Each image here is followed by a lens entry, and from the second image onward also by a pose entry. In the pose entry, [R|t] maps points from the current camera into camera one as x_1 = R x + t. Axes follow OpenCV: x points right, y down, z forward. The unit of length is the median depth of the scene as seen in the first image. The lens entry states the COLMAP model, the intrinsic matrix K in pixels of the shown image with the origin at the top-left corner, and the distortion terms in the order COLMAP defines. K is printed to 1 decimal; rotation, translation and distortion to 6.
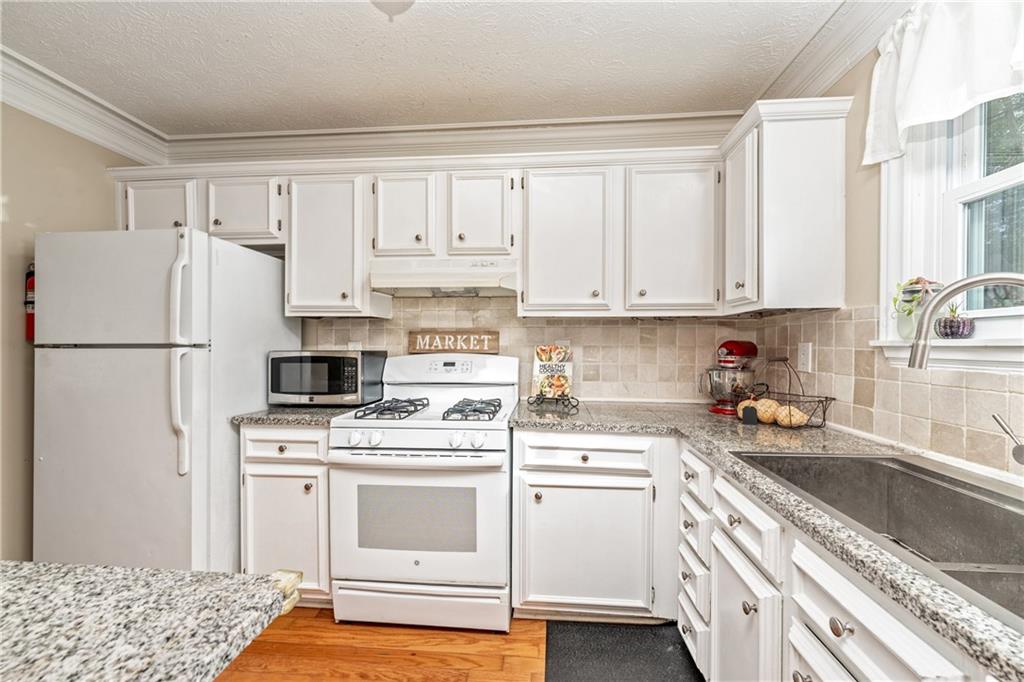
lens RADIAL K [[418.2, 0, 515.5], [0, 418.2, 346.1], [0, 0, 1]] dist [0.002305, -0.001698]
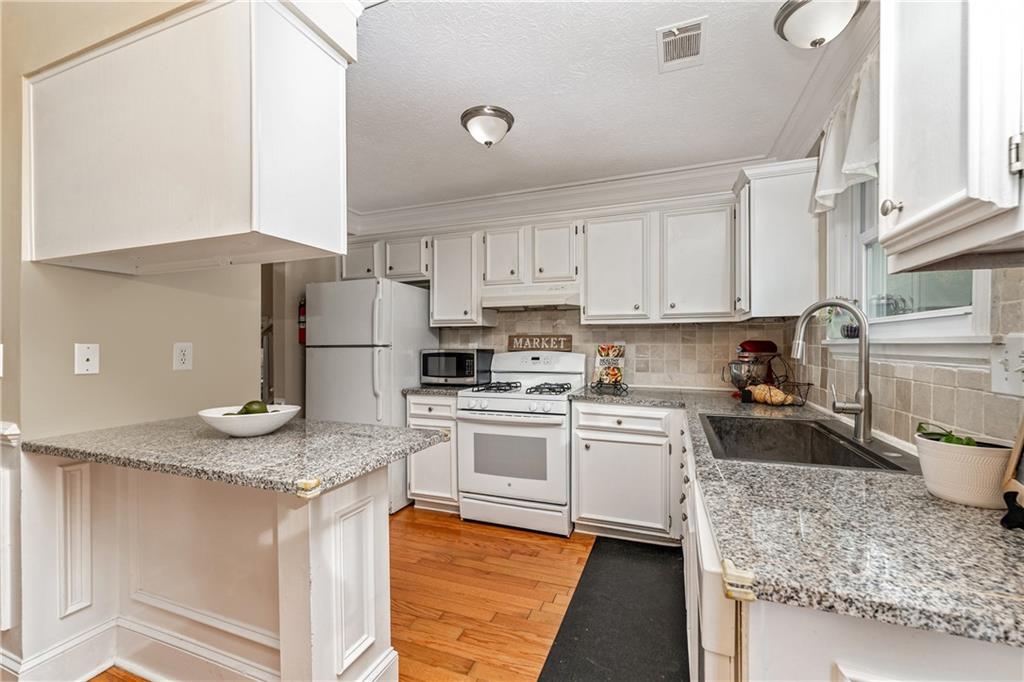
lens RADIAL K [[418.2, 0, 513.3], [0, 418.2, 345.3], [0, 0, 1]] dist [0.002305, -0.001698]
pose [[0.961599, -0.003671, -0.274434, 0.179884], [0.002745, 0.999989, -0.003758, 0.004496], [0.274445, 0.002861, 0.961598, -0.429452]]
